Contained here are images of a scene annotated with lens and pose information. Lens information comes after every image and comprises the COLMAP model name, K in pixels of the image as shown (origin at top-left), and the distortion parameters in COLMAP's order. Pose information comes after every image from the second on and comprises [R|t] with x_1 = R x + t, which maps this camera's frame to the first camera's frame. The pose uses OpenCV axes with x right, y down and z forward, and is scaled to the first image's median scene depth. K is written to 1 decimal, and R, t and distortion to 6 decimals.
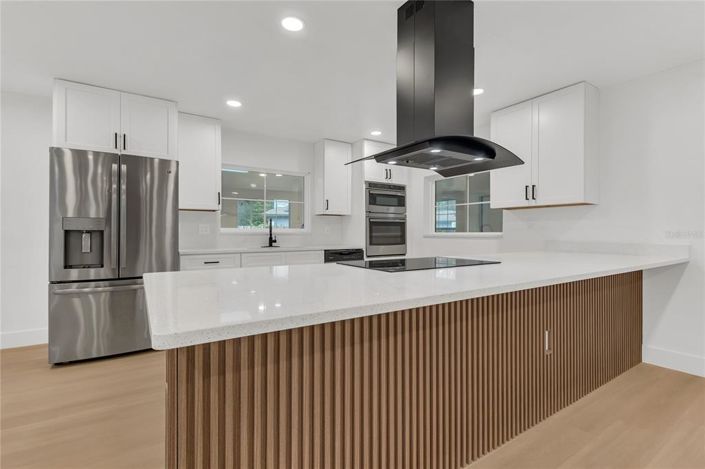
lens RADIAL K [[329.3, 0, 353.4], [0, 329.3, 231.8], [0, 0, 1]] dist [0.003298, -0.000114]
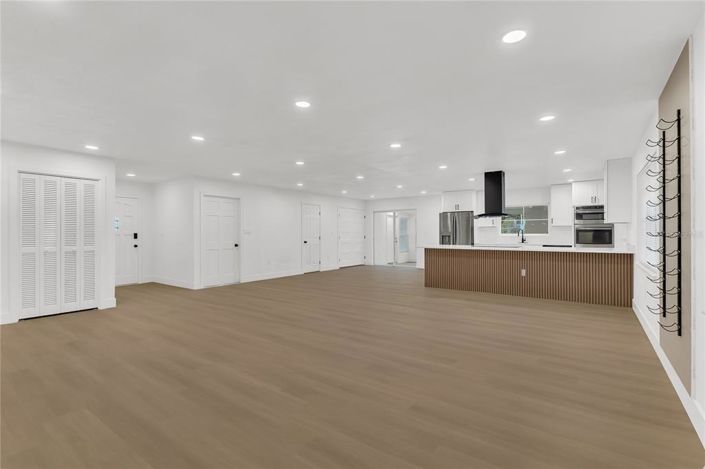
lens RADIAL K [[329.3, 0, 348.0], [0, 329.3, 235.3], [0, 0, 1]] dist [0.003298, -0.000114]
pose [[0.328024, 0.002047, -0.944667, 1.264721], [0.005031, 0.999980, 0.003914, -0.014325], [0.944656, -0.006036, 0.328007, -0.669490]]
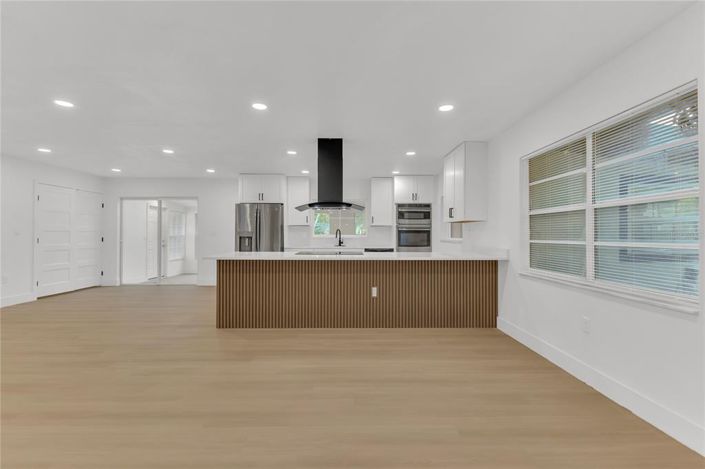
lens RADIAL K [[329.3, 0, 356.9], [0, 329.3, 233.0], [0, 0, 1]] dist [0.003298, -0.000114]
pose [[0.843124, -0.002452, -0.537714, 0.685813], [-0.000924, 0.999982, -0.006008, -0.010010], [0.537719, 0.005562, 0.843106, -0.348991]]
